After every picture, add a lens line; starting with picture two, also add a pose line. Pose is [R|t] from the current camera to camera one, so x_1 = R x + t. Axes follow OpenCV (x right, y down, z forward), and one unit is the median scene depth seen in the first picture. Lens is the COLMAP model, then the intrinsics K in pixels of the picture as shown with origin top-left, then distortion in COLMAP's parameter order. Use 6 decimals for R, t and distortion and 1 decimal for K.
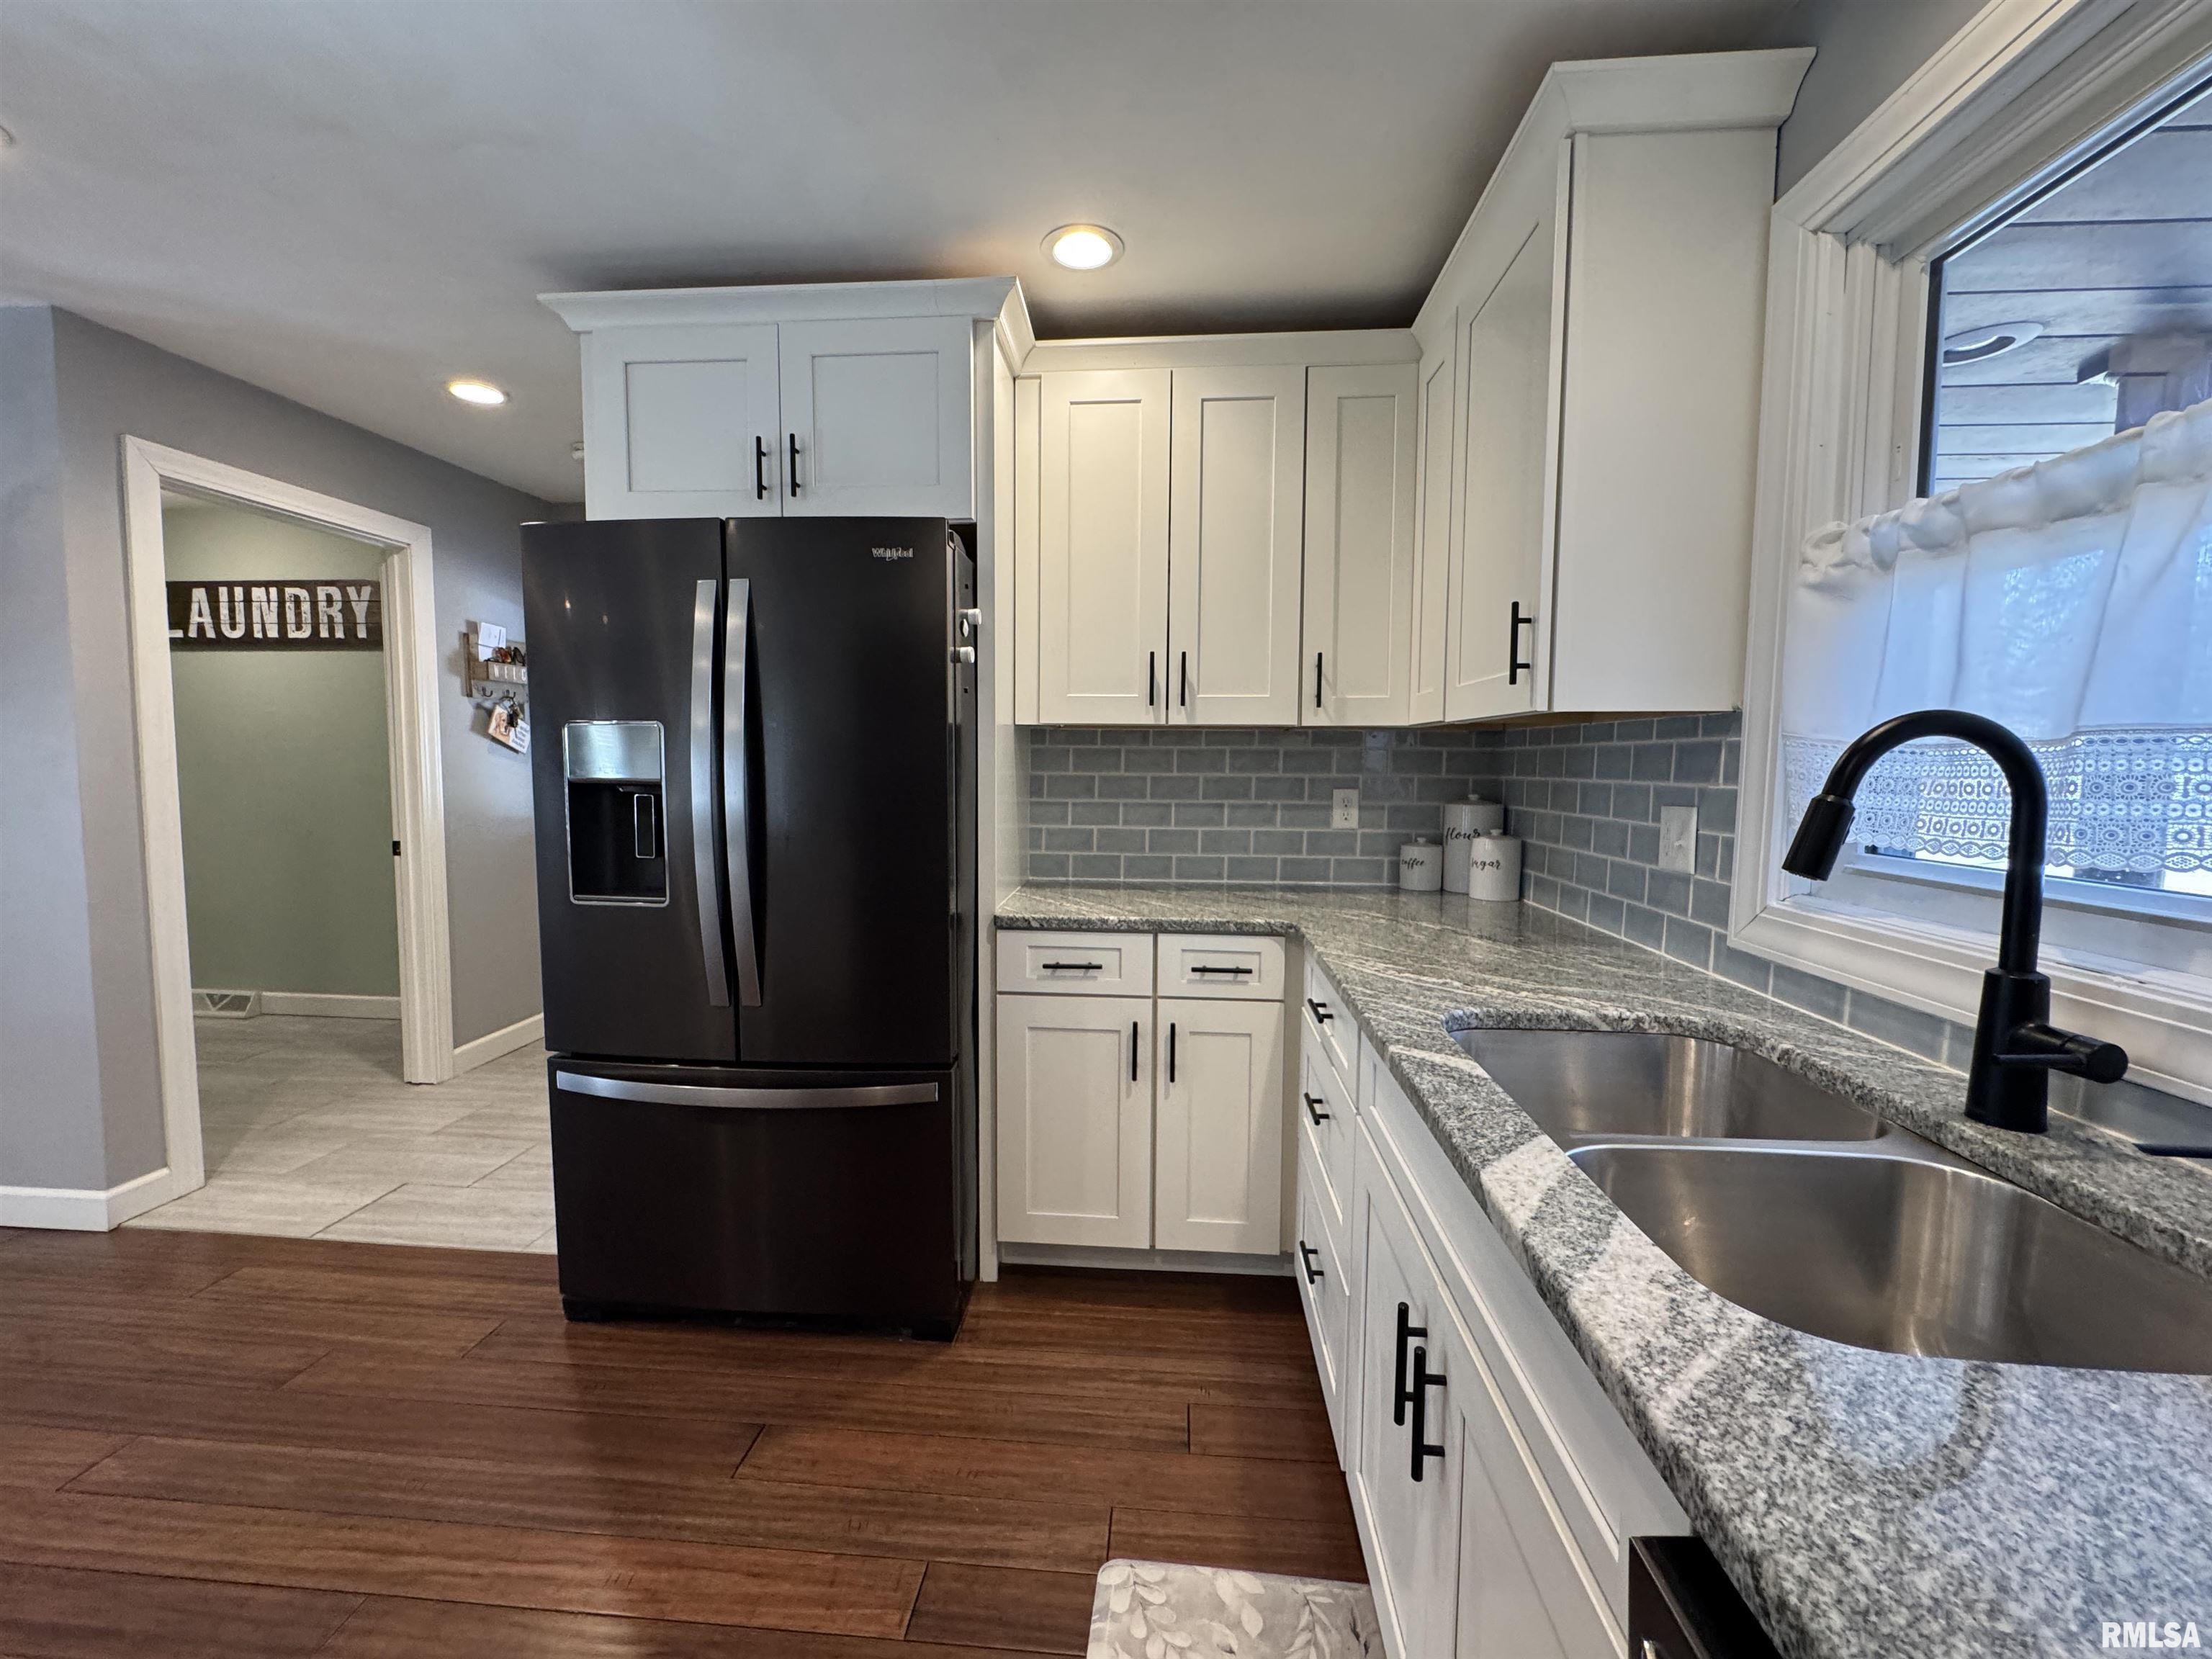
lens RADIAL K [[888.2, 0, 1104.4], [0, 888.2, 828.7], [0, 0, 1]] dist [-0.004920, 0.001062]
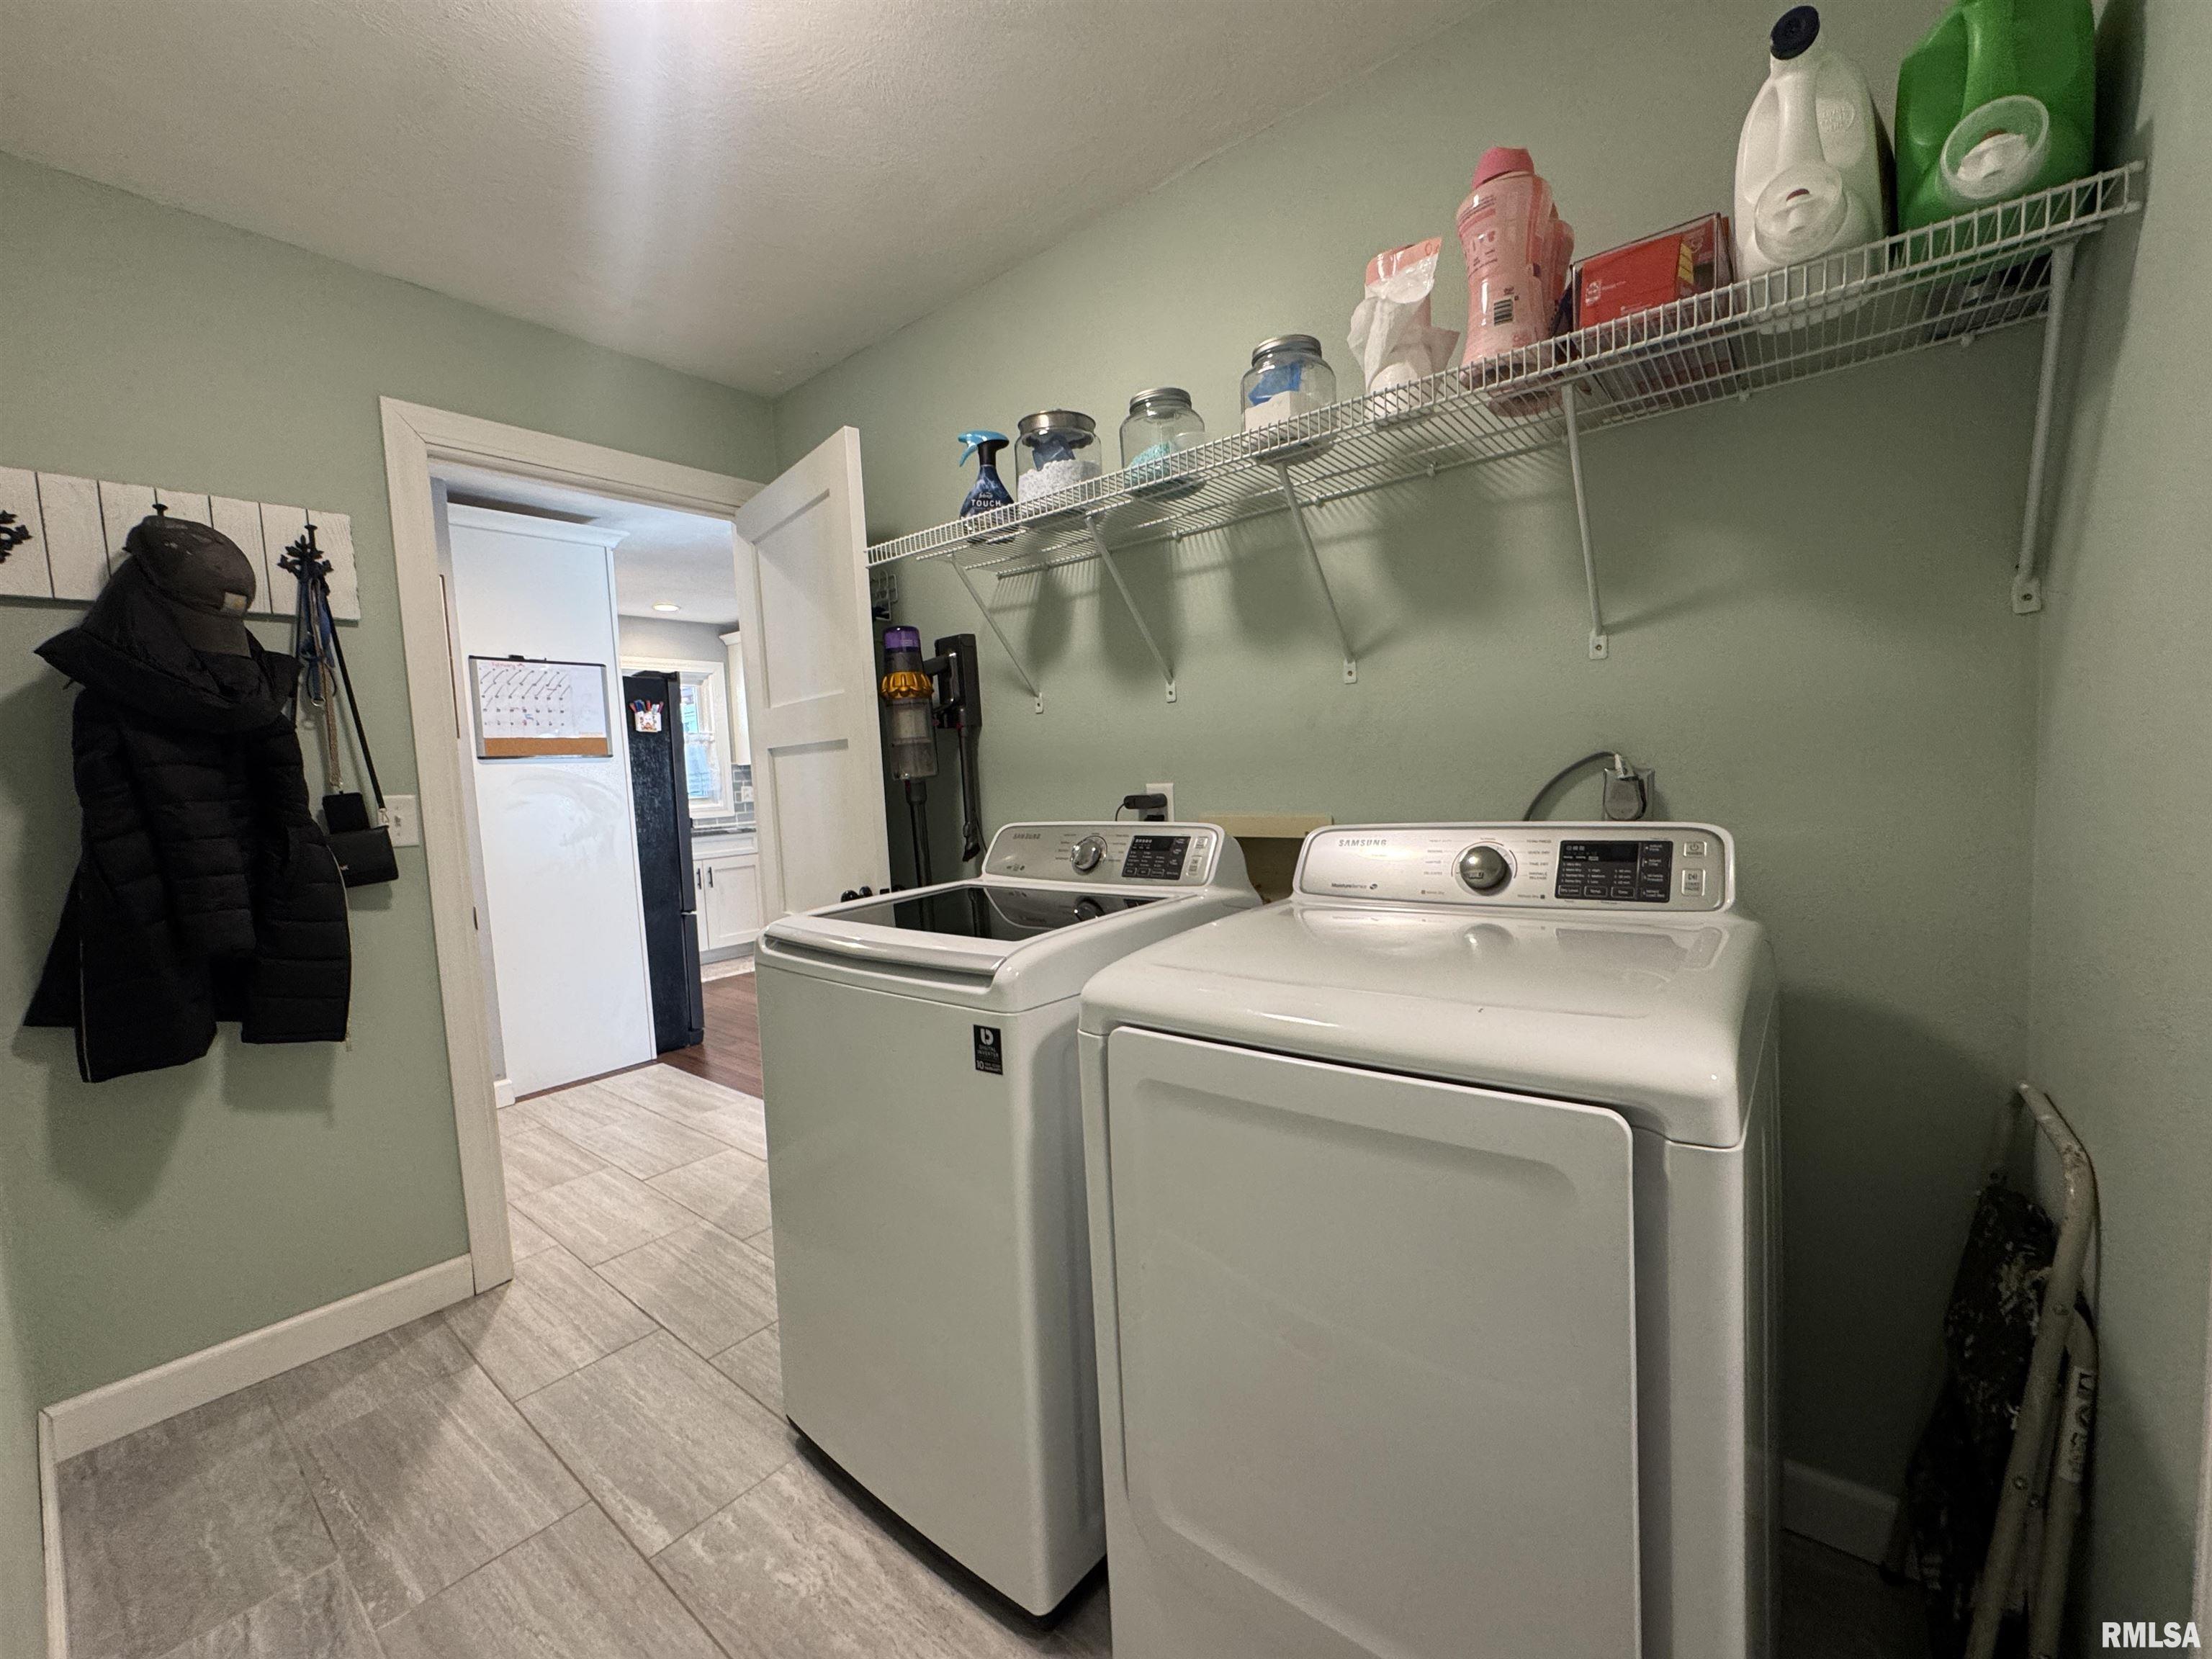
lens RADIAL K [[888.2, 0, 1104.4], [0, 888.2, 828.7], [0, 0, 1]] dist [-0.004920, 0.001062]
pose [[-0.827380, -0.003518, 0.561631, -2.752911], [0.088212, 0.986756, 0.136133, -0.157900], [-0.554672, 0.162176, -0.816112, 2.252634]]
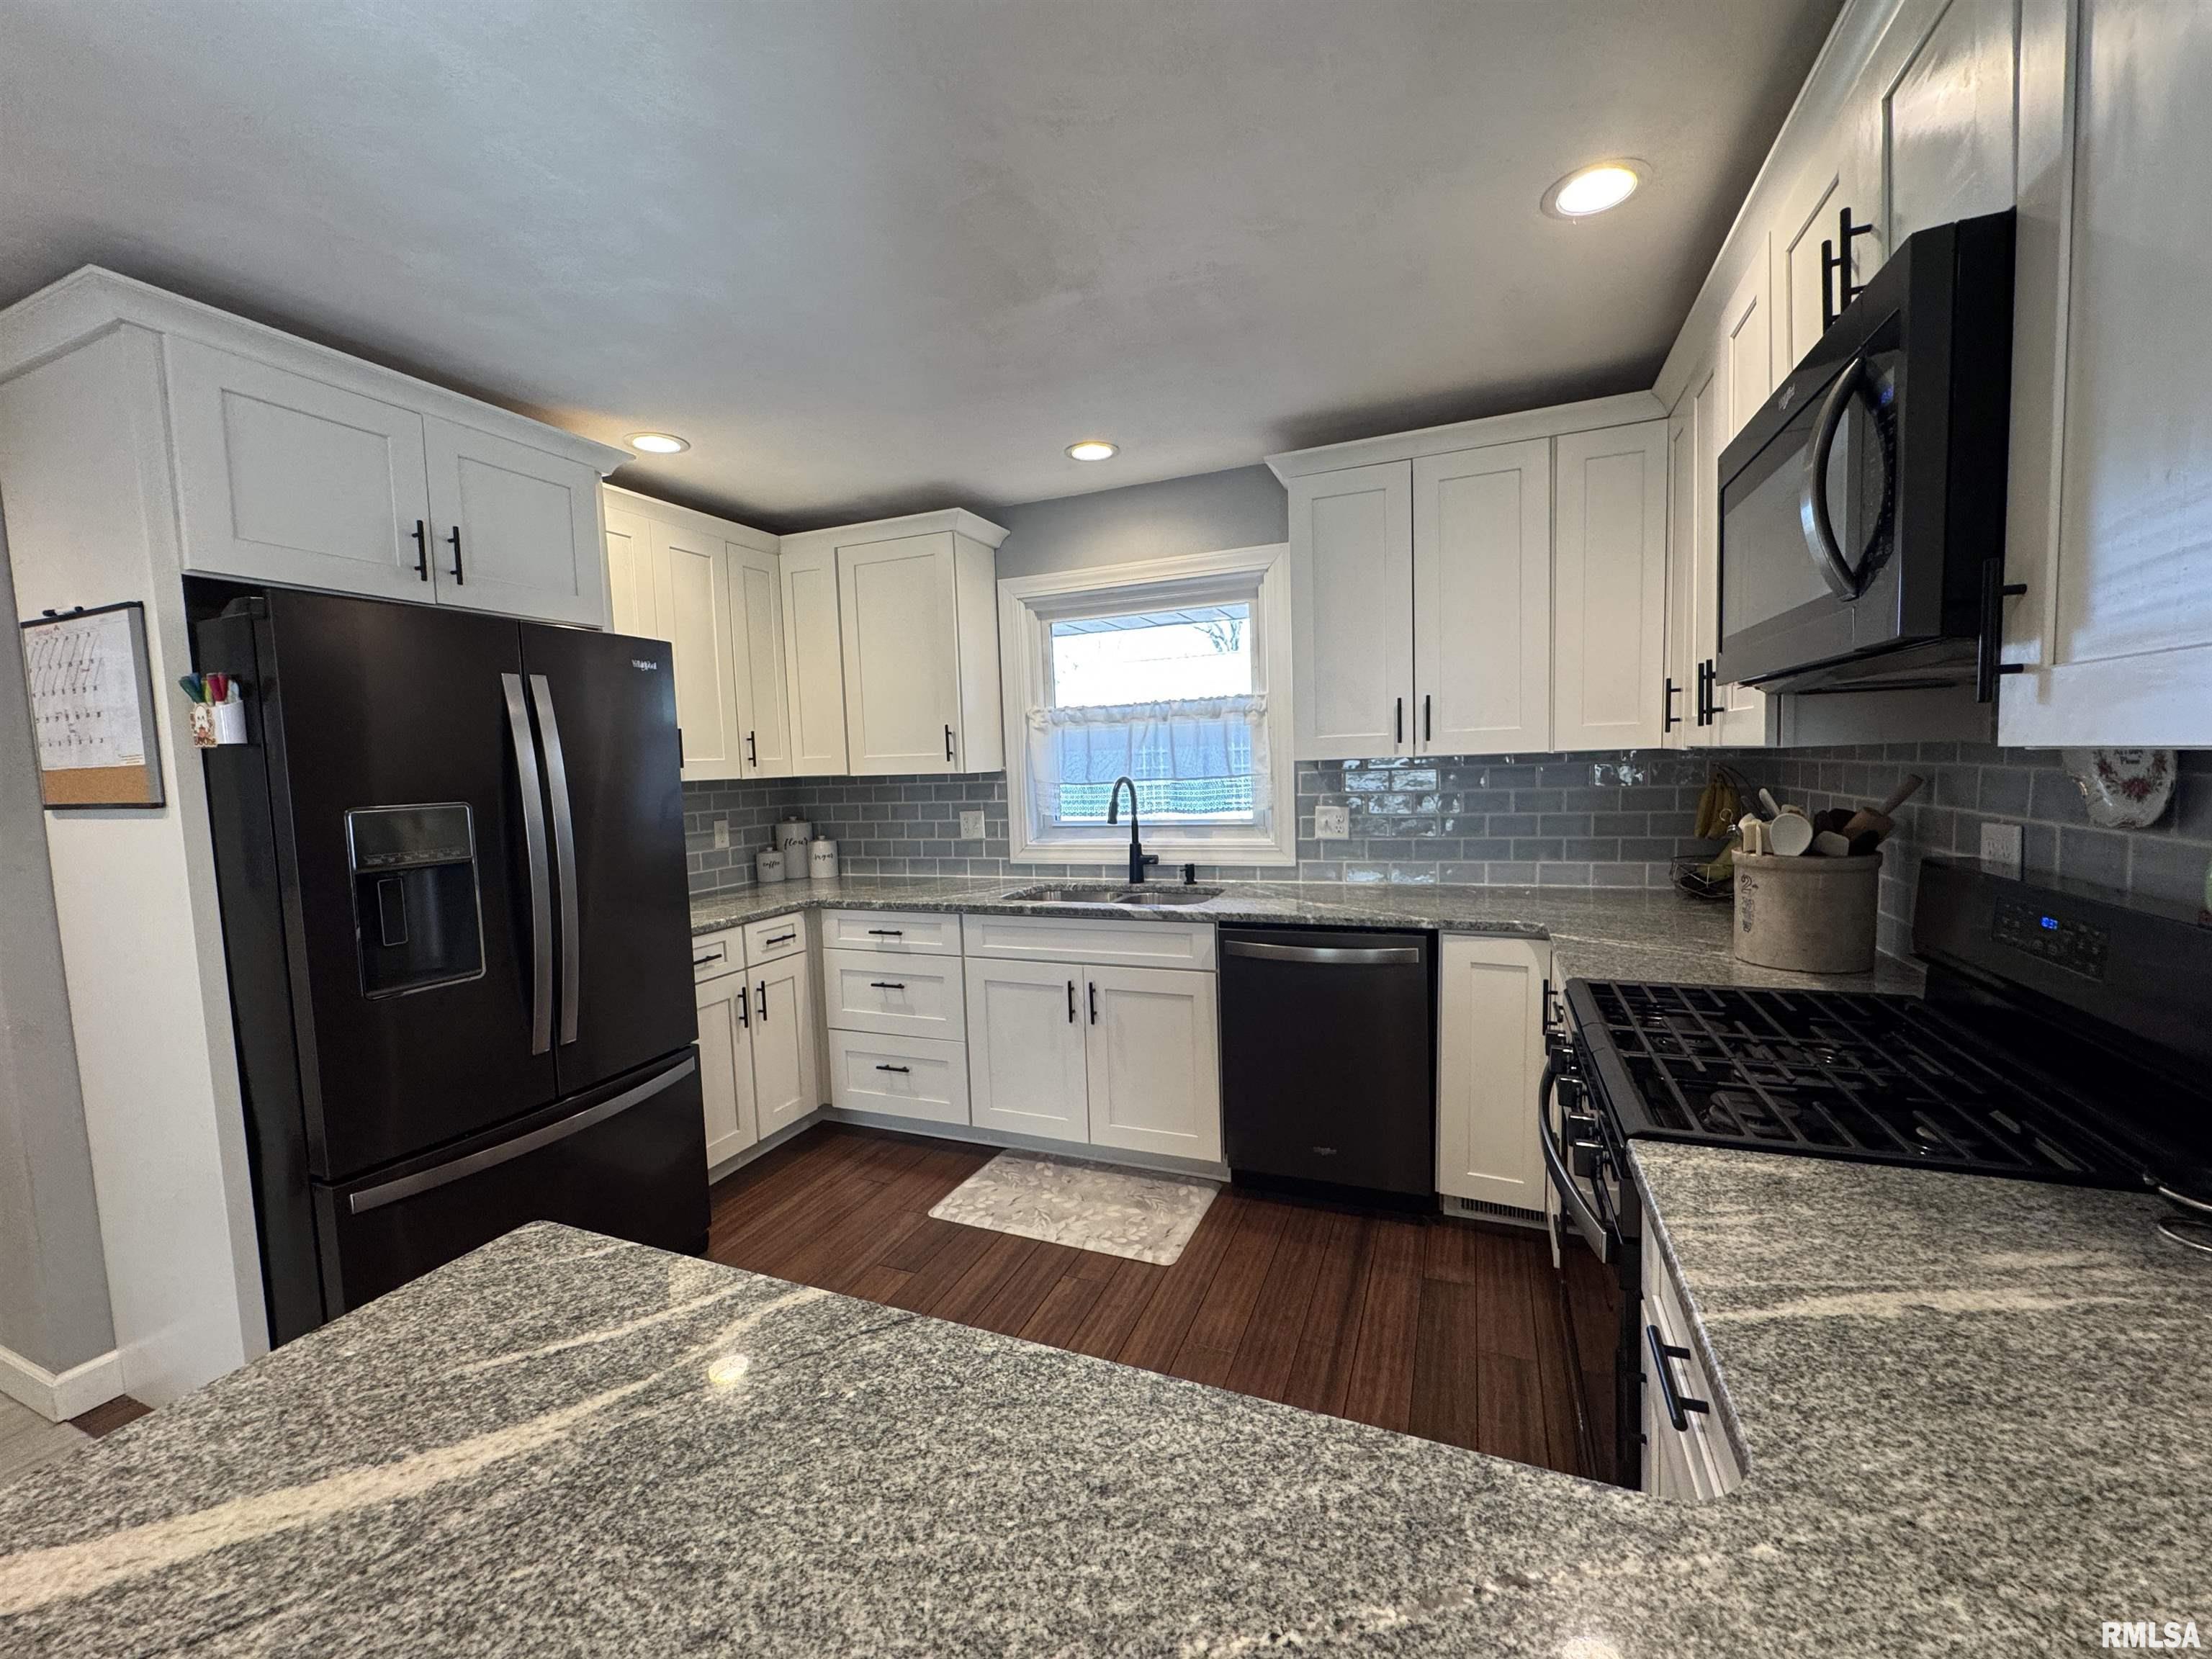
lens RADIAL K [[888.2, 0, 1104.4], [0, 888.2, 828.7], [0, 0, 1]] dist [-0.004920, 0.001062]
pose [[0.303305, -0.090305, 0.948605, -1.242224], [0.109523, 0.992206, 0.059437, -0.067648], [-0.946578, 0.085867, 0.310831, -0.038595]]
